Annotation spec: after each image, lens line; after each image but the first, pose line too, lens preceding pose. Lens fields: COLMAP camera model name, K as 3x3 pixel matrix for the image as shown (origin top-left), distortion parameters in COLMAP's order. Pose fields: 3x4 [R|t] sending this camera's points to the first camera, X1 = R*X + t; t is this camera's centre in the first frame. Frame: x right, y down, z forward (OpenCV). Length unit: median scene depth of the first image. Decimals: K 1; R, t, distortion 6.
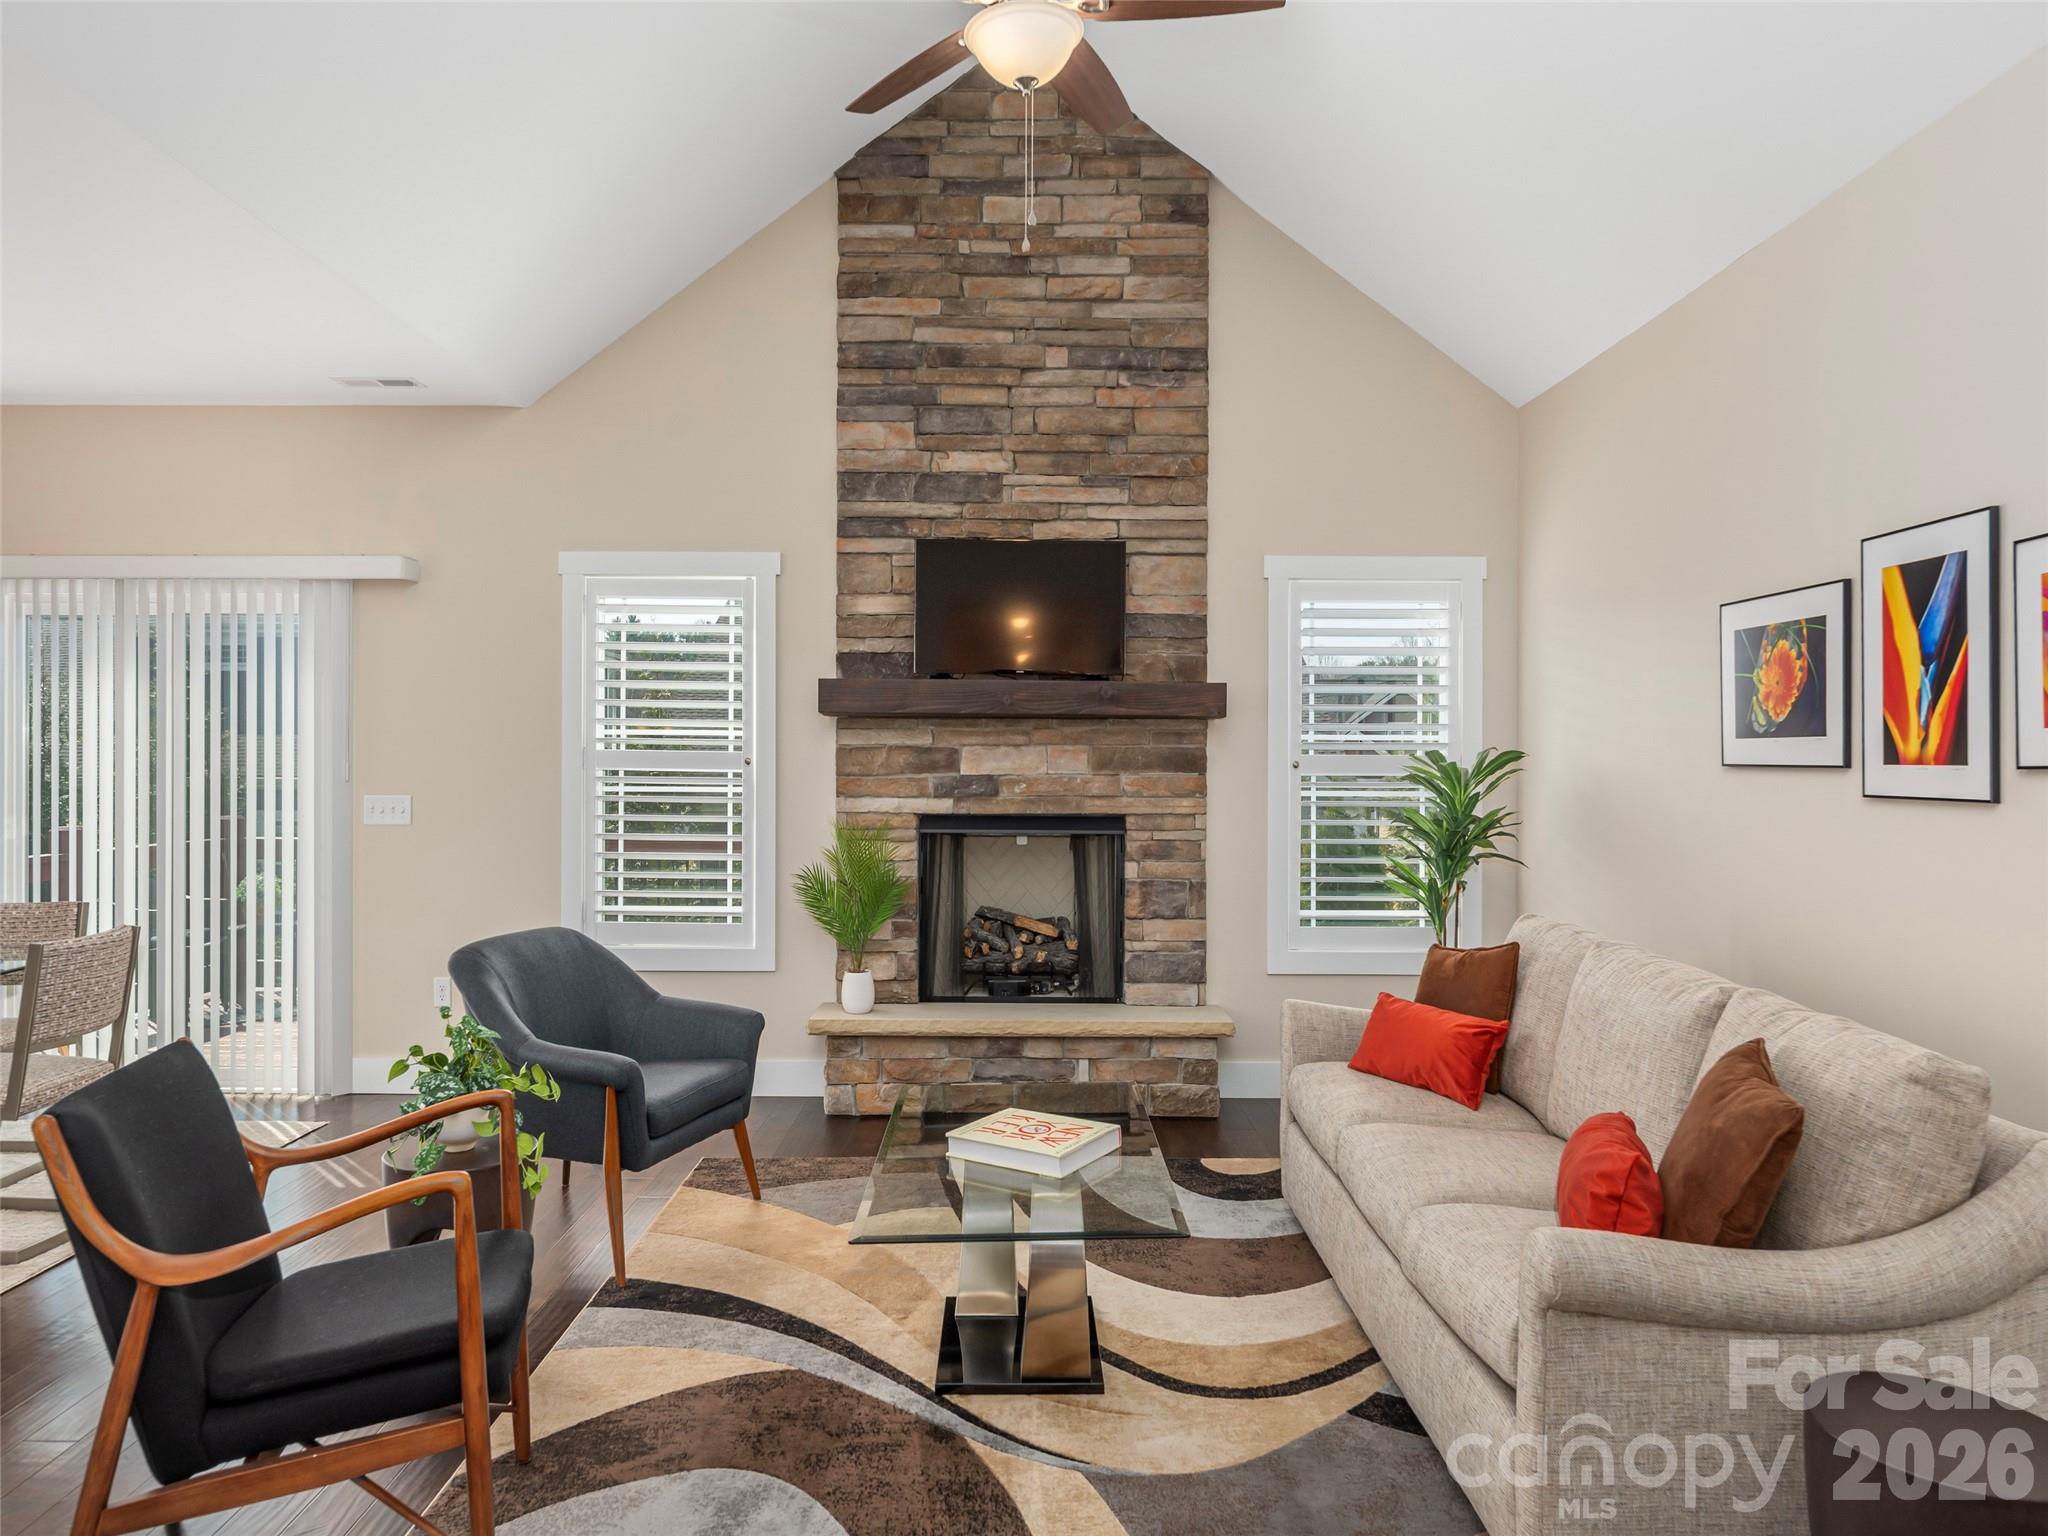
lens RADIAL K [[1287.8, 0, 1025.2], [0, 1287.8, 755.3], [0, 0, 1]] dist [-0.006218, 0.004389]
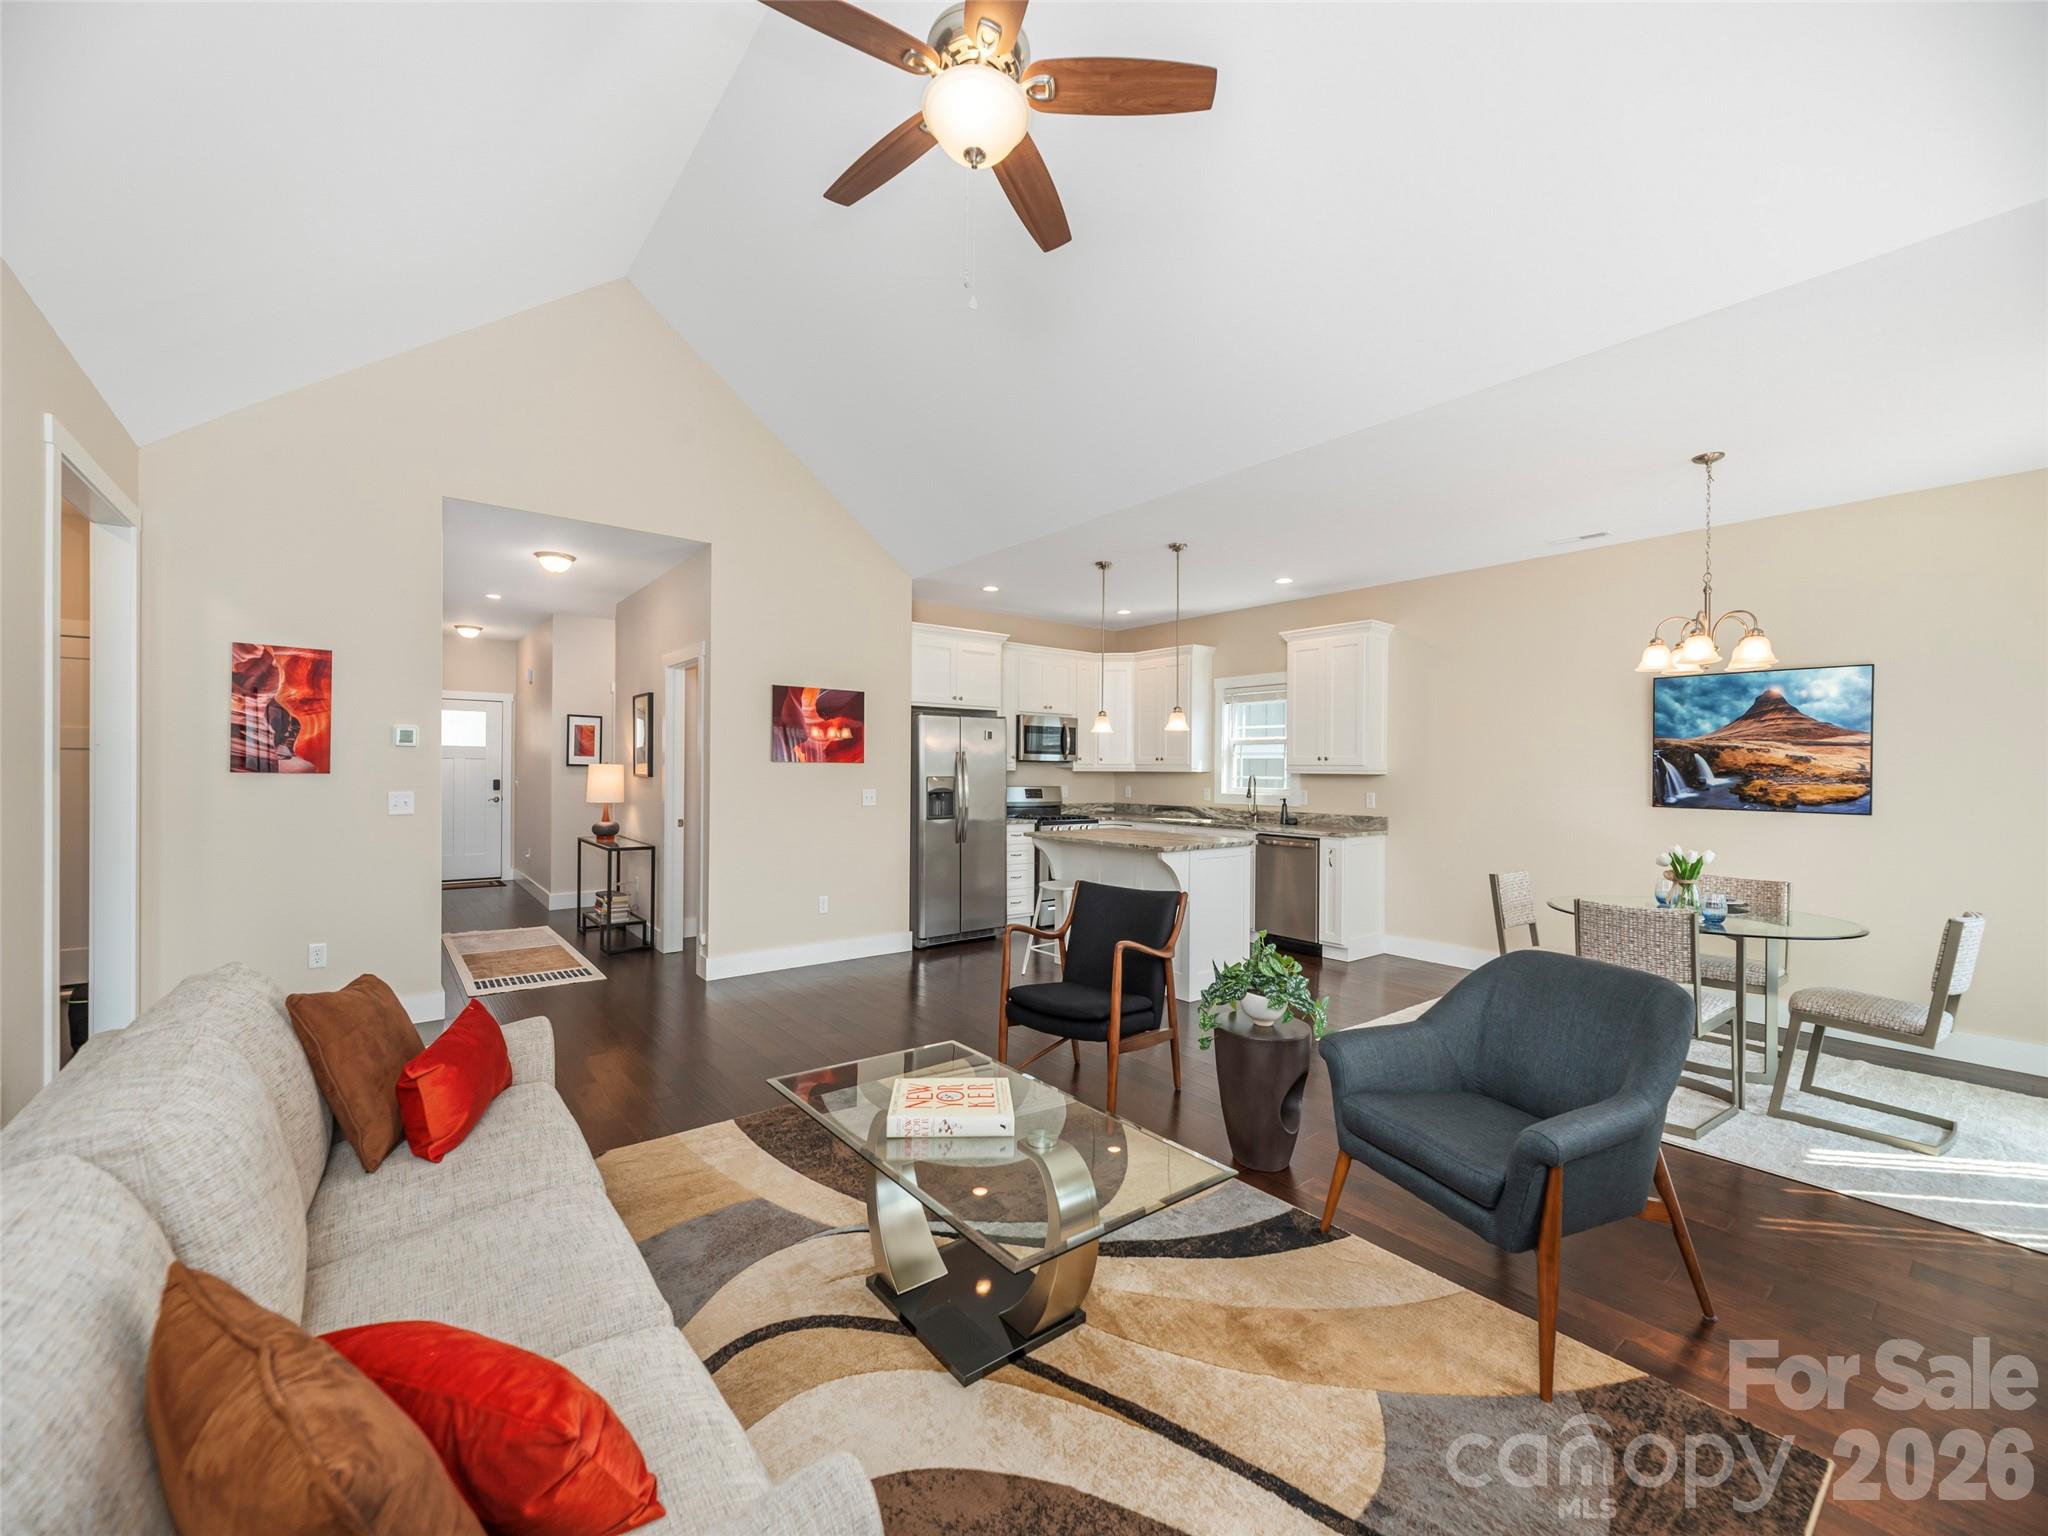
lens RADIAL K [[841.3, 0, 1013.8], [0, 841.3, 774.3], [0, 0, 1]] dist [-0.008455, 0.003749]
pose [[-0.787276, -0.007142, -0.616560, 0.236884], [-0.011559, 0.999928, 0.003177, 0.003496], [0.616493, 0.009628, -0.787302, 0.908334]]
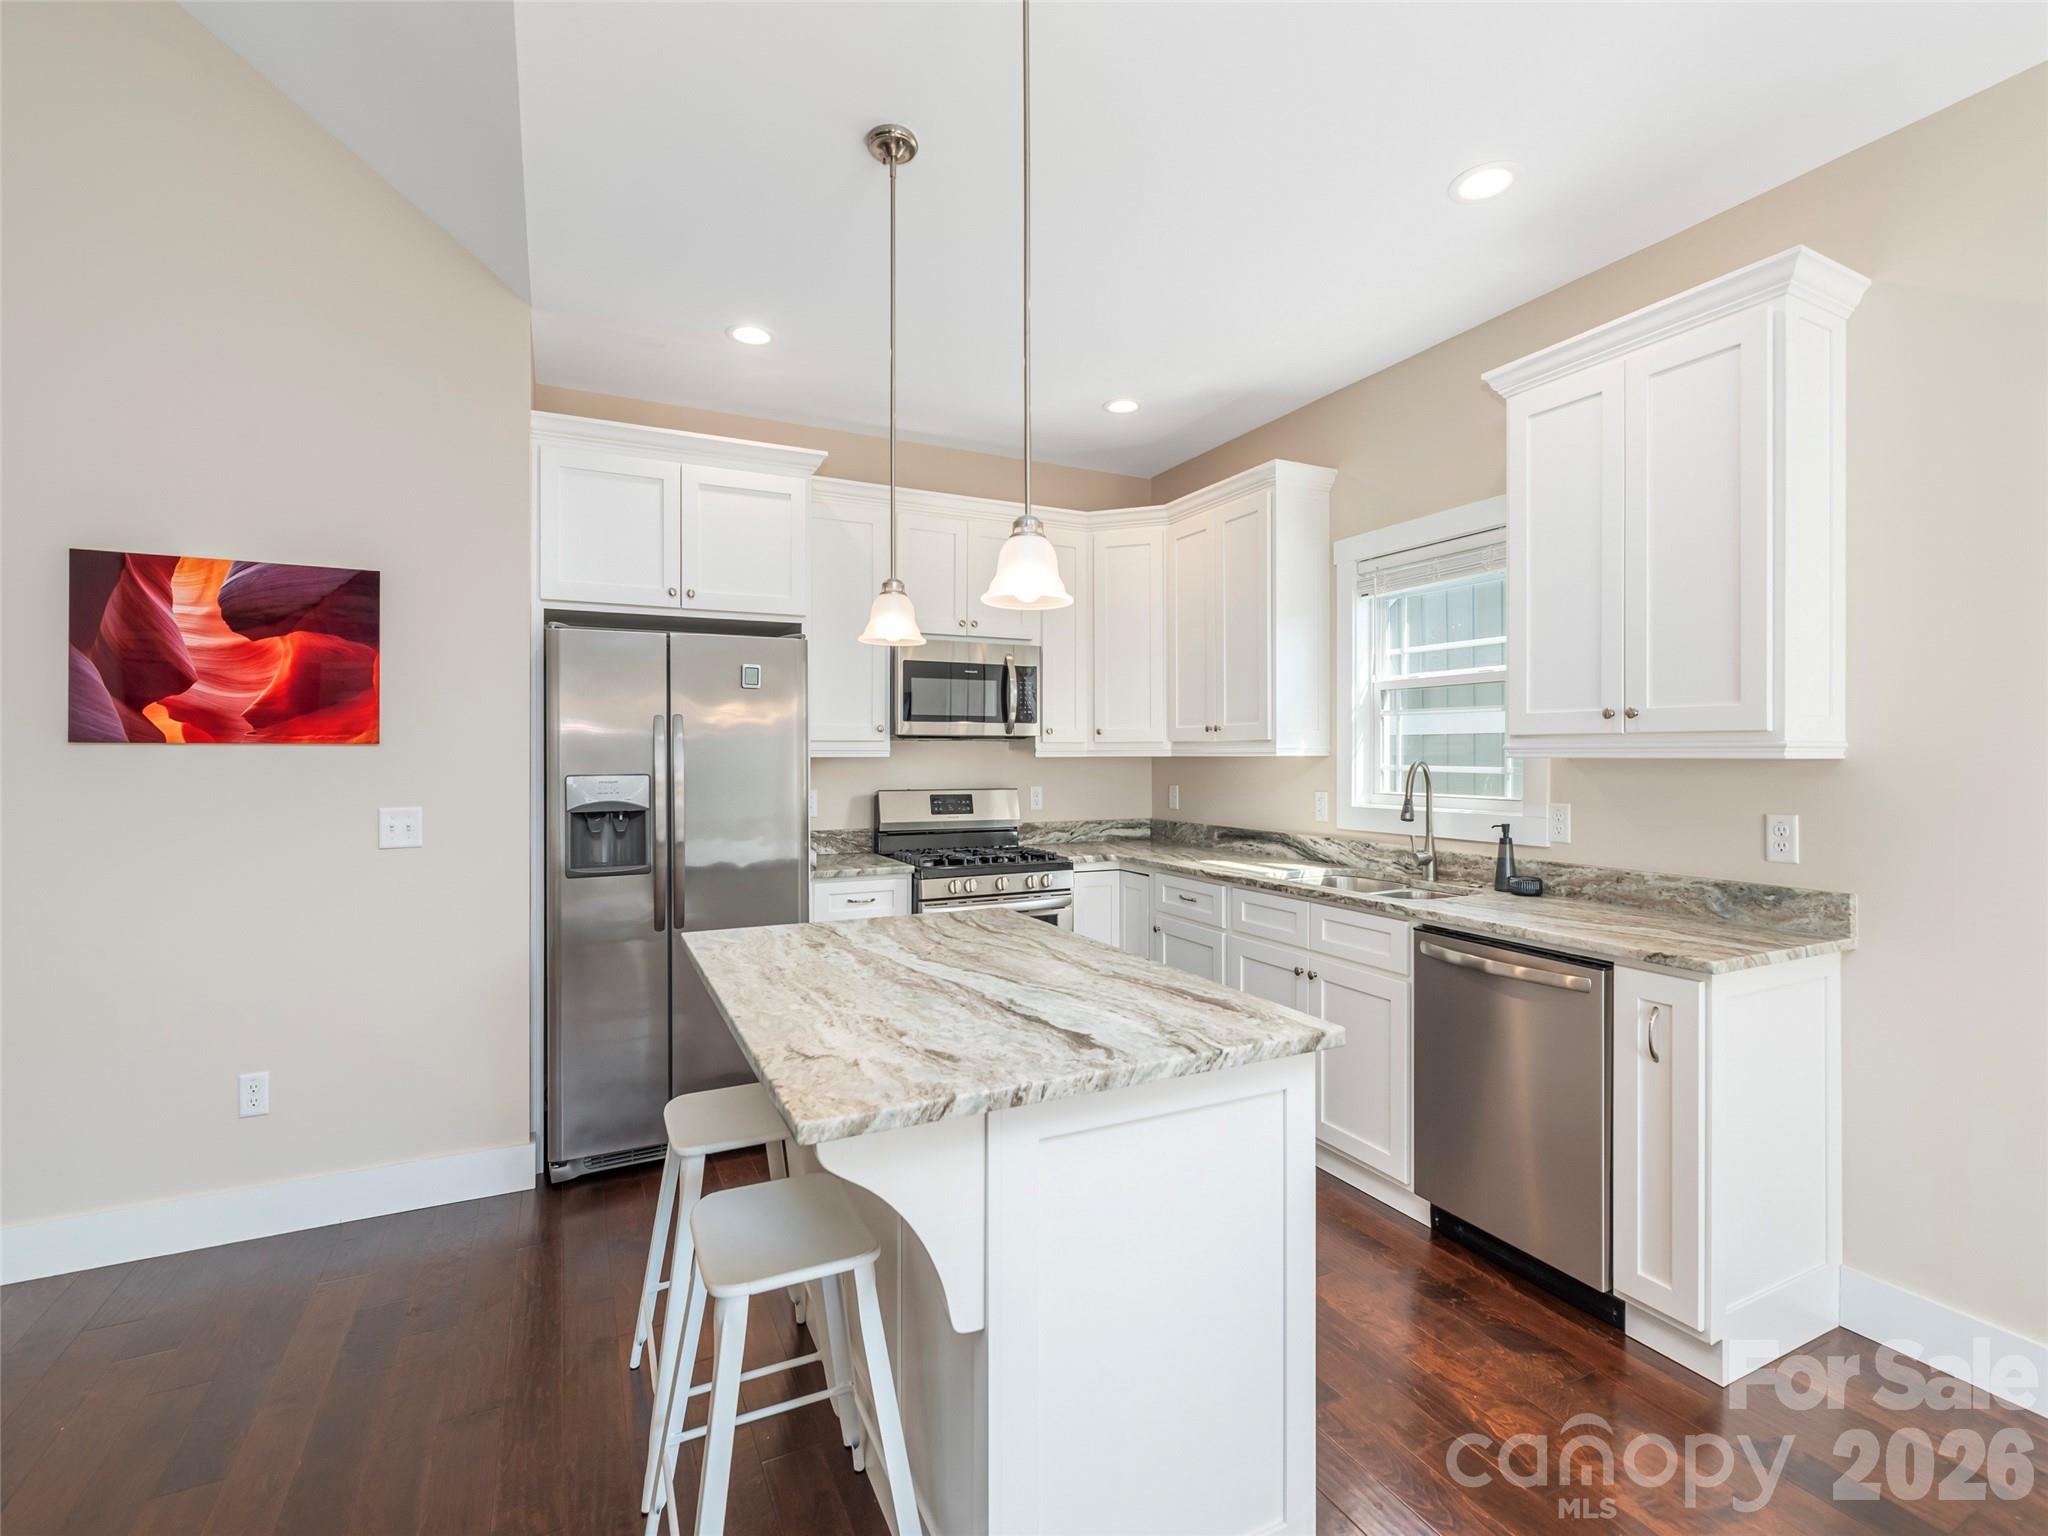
lens RADIAL K [[923.7, 0, 1015.8], [0, 923.7, 766.5], [0, 0, 1]] dist [-0.002462, -0.001430]
pose [[-0.897746, 0.004008, -0.440496, -0.409529], [-0.000971, 0.999938, 0.011078, 0.000389], [0.440513, 0.010373, -0.897686, 0.495644]]
